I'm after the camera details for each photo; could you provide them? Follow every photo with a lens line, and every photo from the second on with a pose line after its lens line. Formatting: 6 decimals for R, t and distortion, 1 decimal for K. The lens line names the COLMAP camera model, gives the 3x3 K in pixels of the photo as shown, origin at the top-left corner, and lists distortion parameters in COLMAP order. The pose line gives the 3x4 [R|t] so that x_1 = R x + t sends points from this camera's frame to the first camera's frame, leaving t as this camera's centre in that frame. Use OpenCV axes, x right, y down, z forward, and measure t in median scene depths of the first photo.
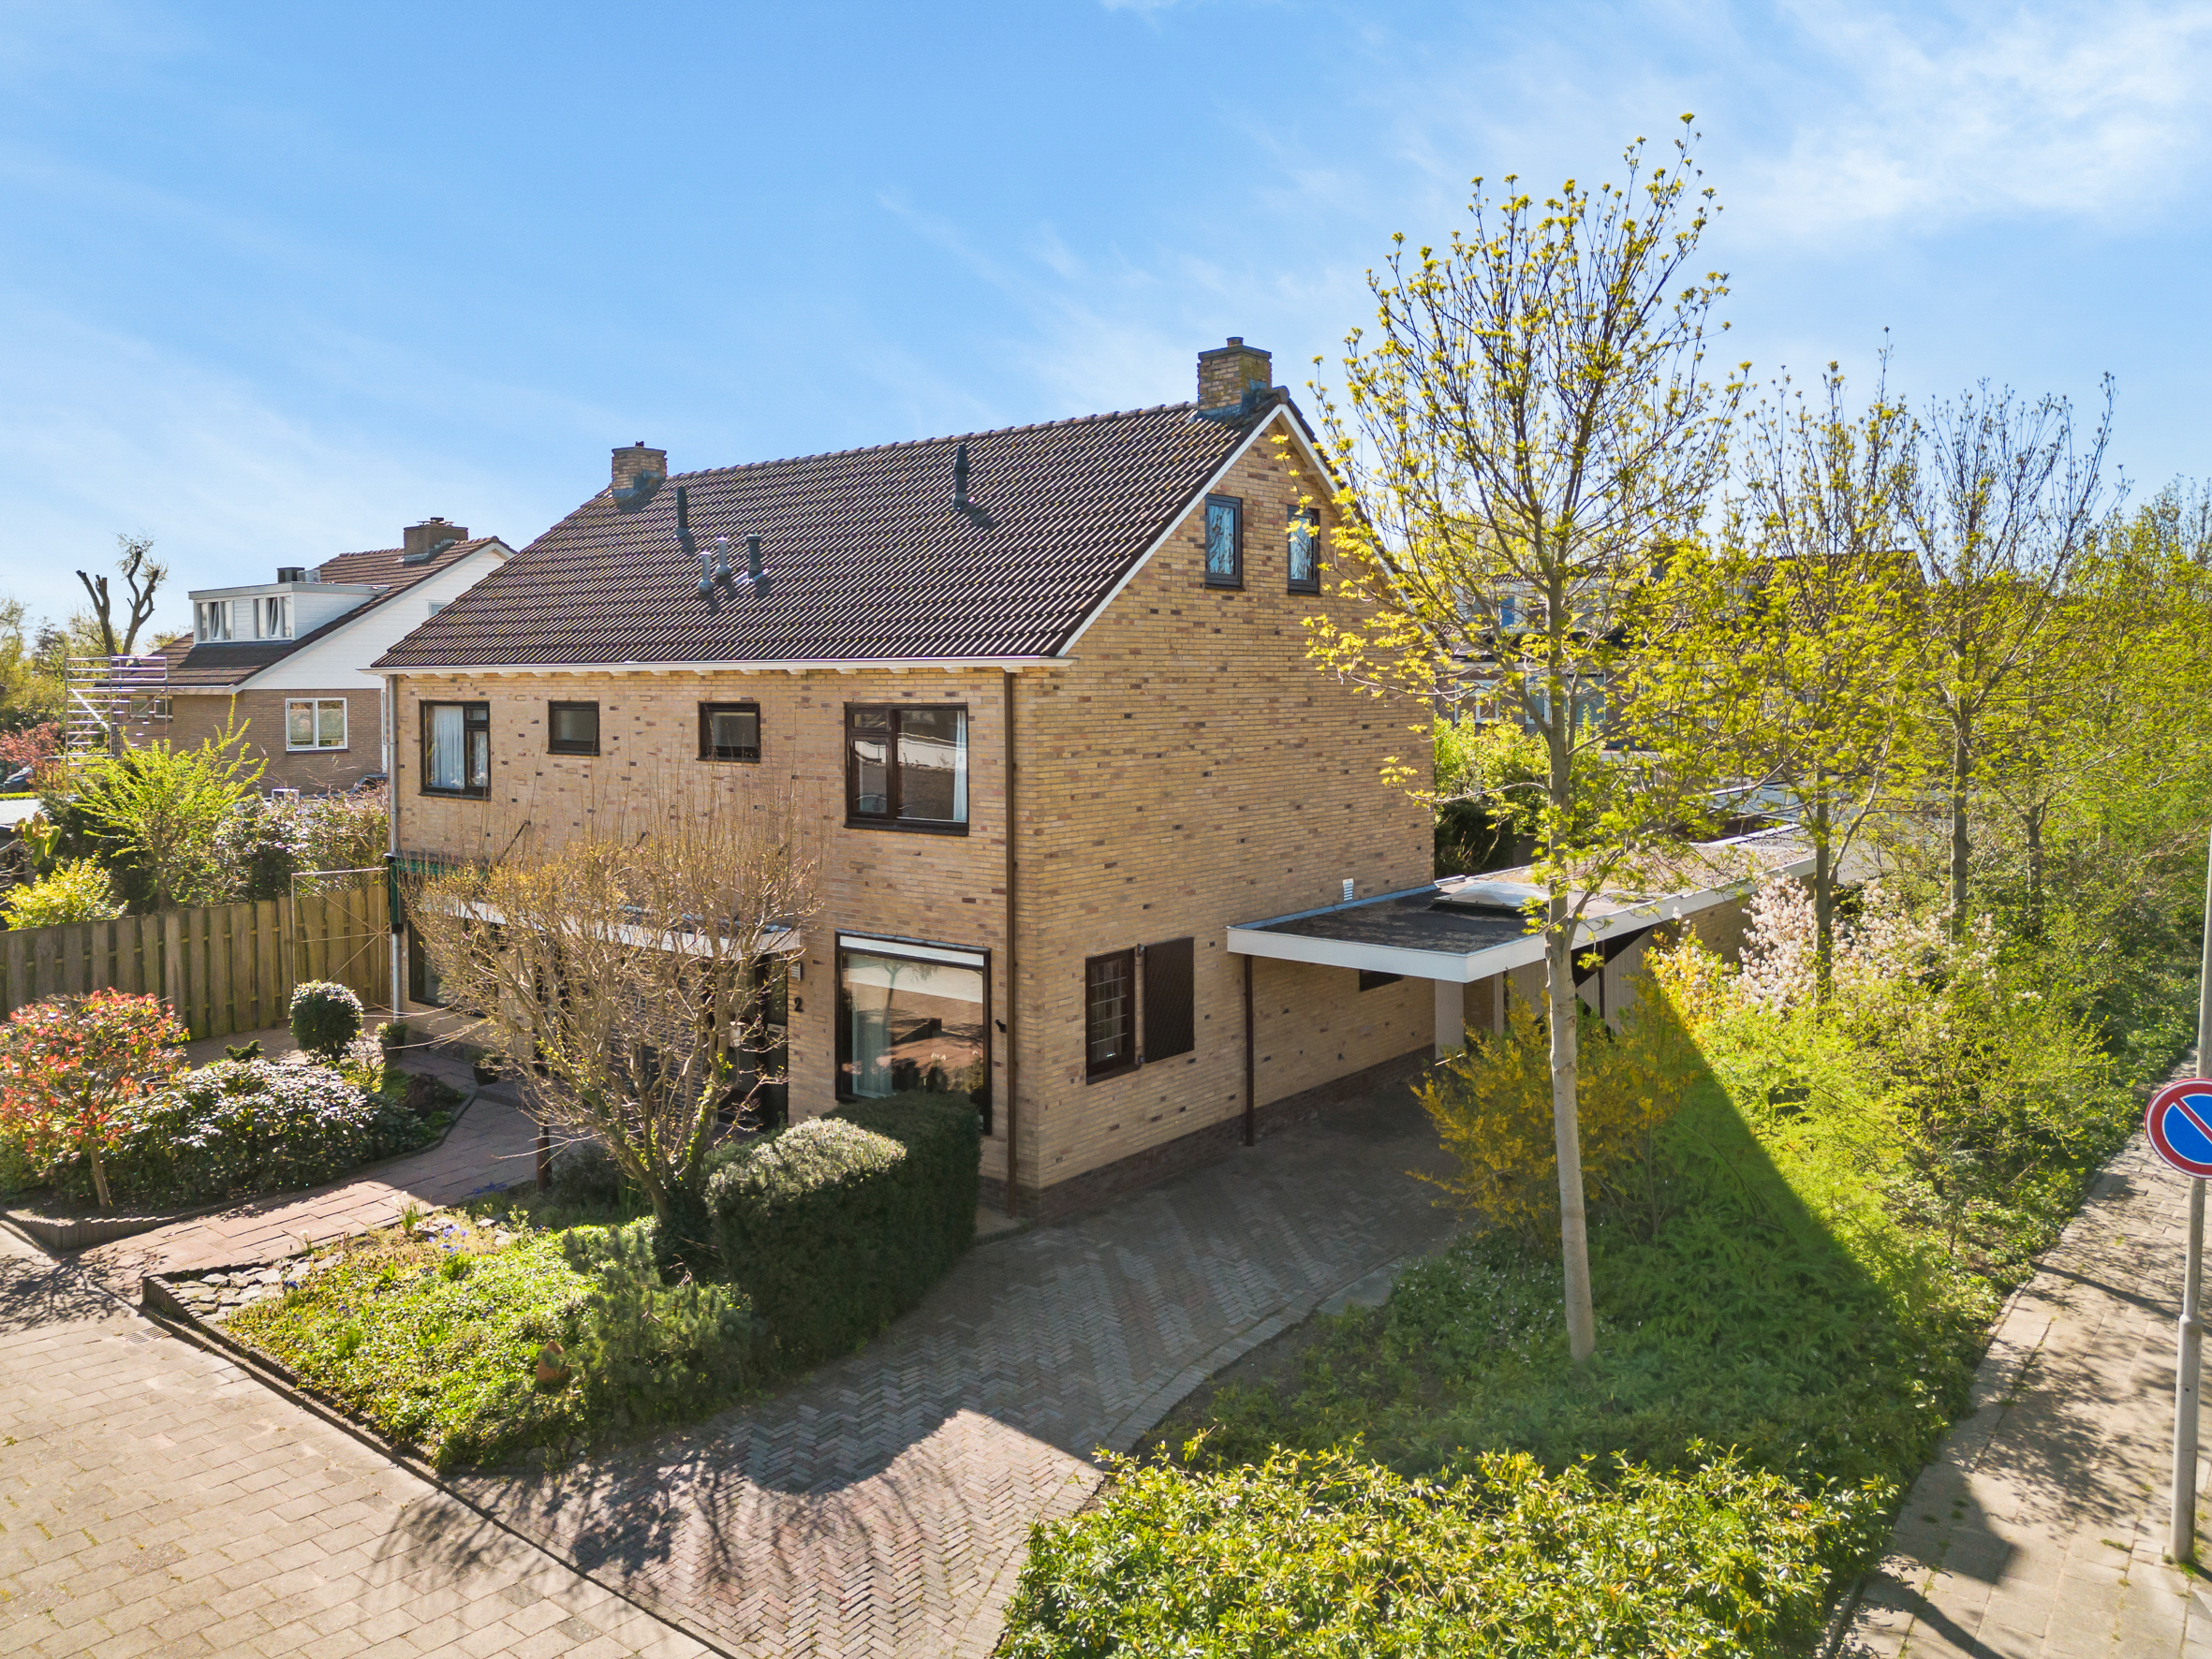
lens RADIAL K [[1552.3, 0, 1095.7], [0, 1552.3, 761.6], [0, 0, 1]] dist [0.065868, -0.050825]
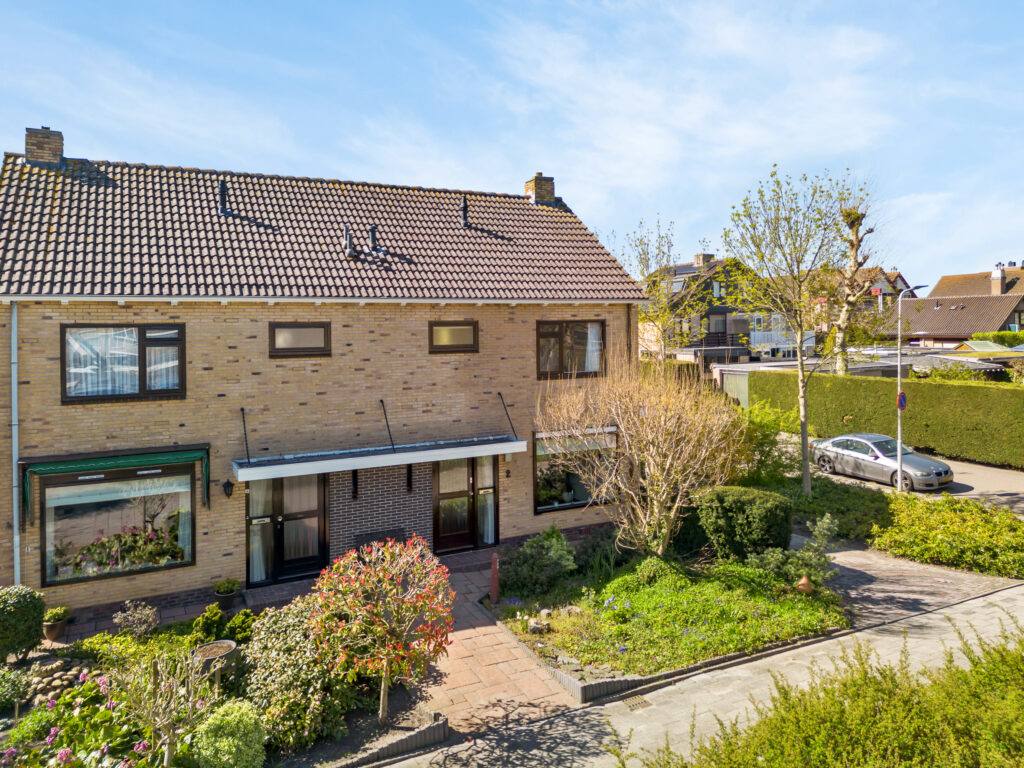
lens RADIAL K [[728.0, 0, 514.4], [0, 728.0, 347.9], [0, 0, 1]] dist [0.092889, -0.081229]
pose [[0.420169, -0.028343, 0.907003, -1.152192], [0.054244, 0.998509, 0.006074, -0.009178], [-0.905823, 0.046648, 0.421080, 0.673713]]
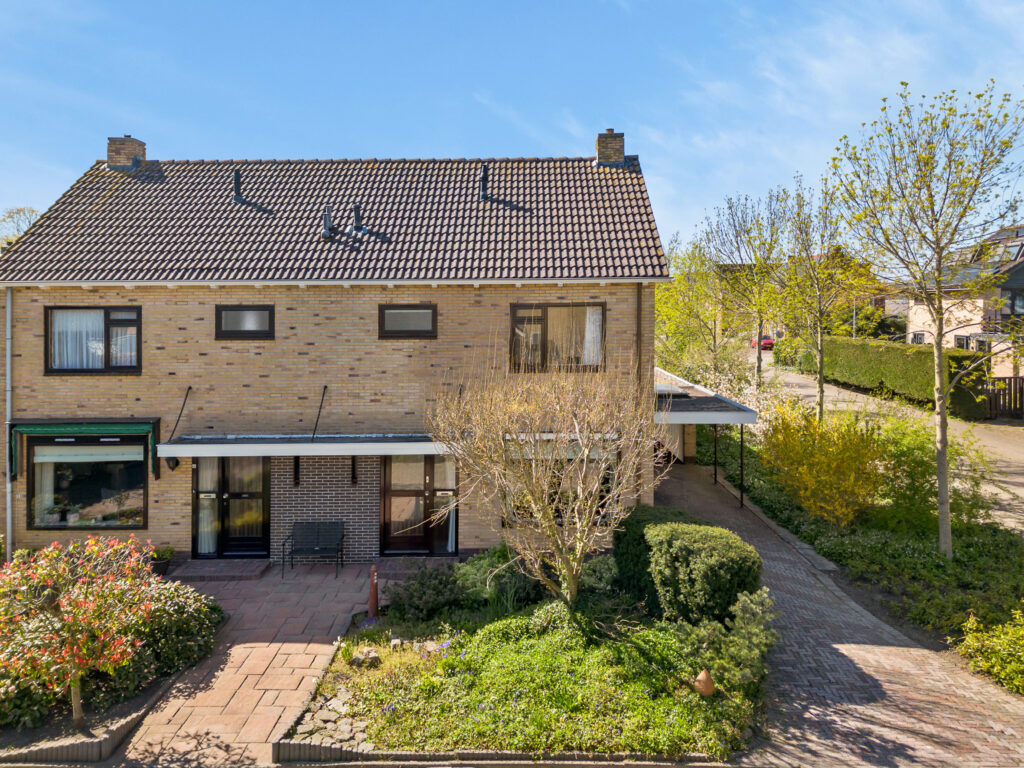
lens RADIAL K [[728.0, 0, 514.4], [0, 728.0, 347.9], [0, 0, 1]] dist [0.092889, -0.081229]
pose [[0.793566, -0.034162, 0.607525, -0.728440], [0.033028, 0.999369, 0.013053, 0.003130], [-0.607587, 0.009707, 0.794193, 0.360973]]
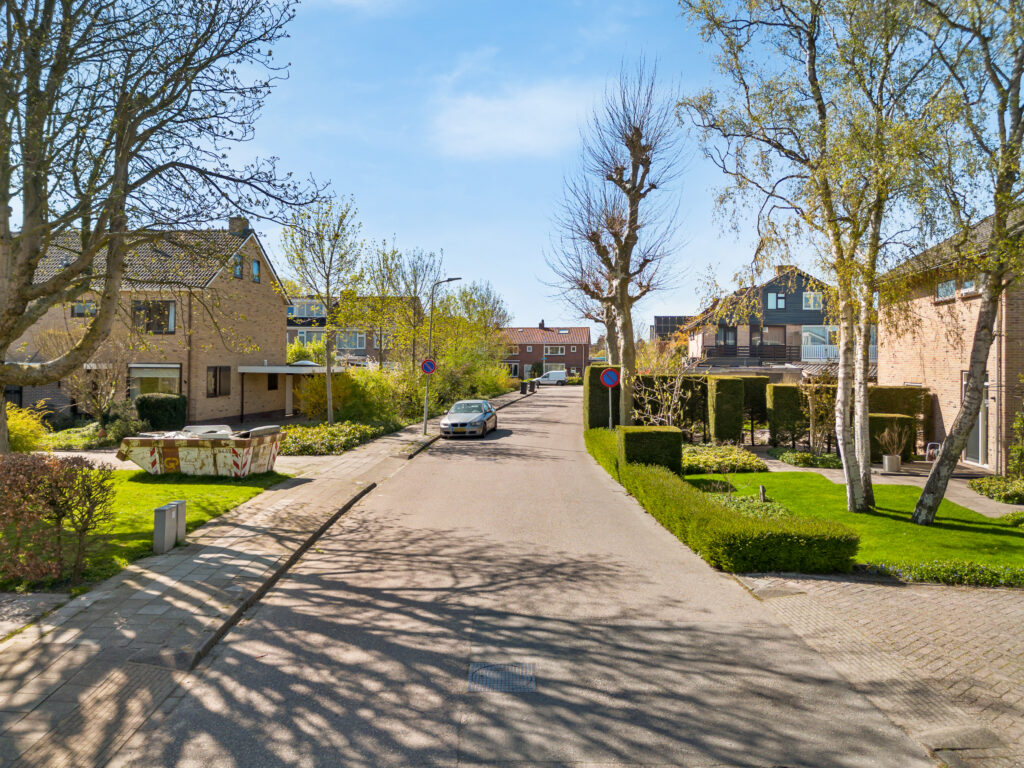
lens RADIAL K [[728.0, 0, 514.4], [0, 728.0, 347.9], [0, 0, 1]] dist [0.092889, -0.081229]
pose [[0.834074, 0.023311, 0.551160, -0.398371], [0.019088, 0.997289, -0.071065, 0.232462], [-0.551323, 0.069794, 0.831368, -1.014898]]
